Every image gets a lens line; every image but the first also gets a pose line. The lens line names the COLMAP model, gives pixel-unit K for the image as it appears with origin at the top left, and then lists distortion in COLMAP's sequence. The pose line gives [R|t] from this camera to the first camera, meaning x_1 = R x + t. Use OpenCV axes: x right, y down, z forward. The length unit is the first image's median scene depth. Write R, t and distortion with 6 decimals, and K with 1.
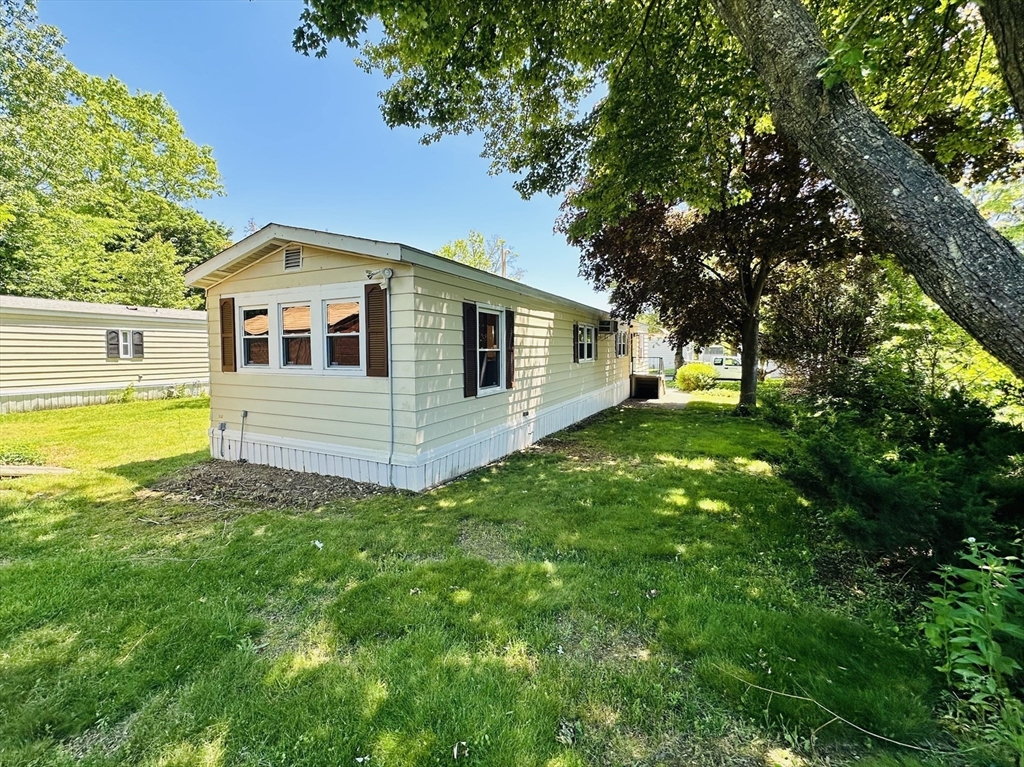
lens RADIAL K [[409.8, 0, 503.9], [0, 409.8, 380.5], [0, 0, 1]] dist [0.001791, 0.000235]
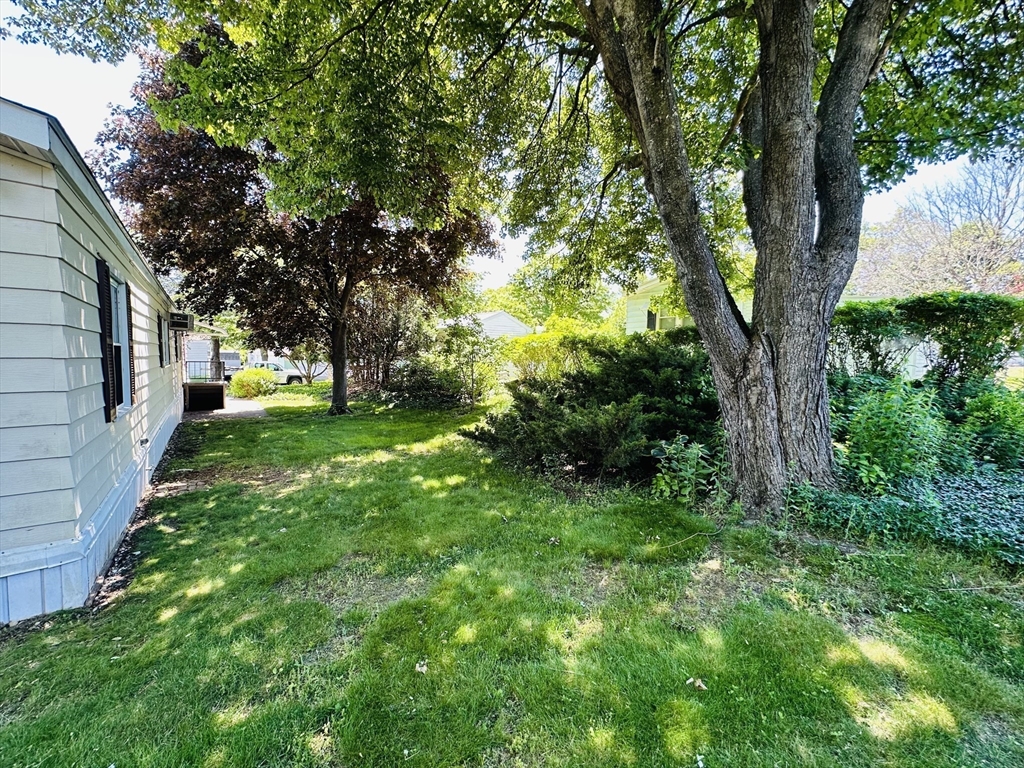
lens RADIAL K [[409.8, 0, 504.6], [0, 409.8, 385.2], [0, 0, 1]] dist [0.001791, 0.000235]
pose [[0.457989, -0.042941, 0.887920, -0.457470], [0.047963, 0.998571, 0.023553, 0.011829], [-0.887663, 0.031801, 0.459394, 0.323807]]
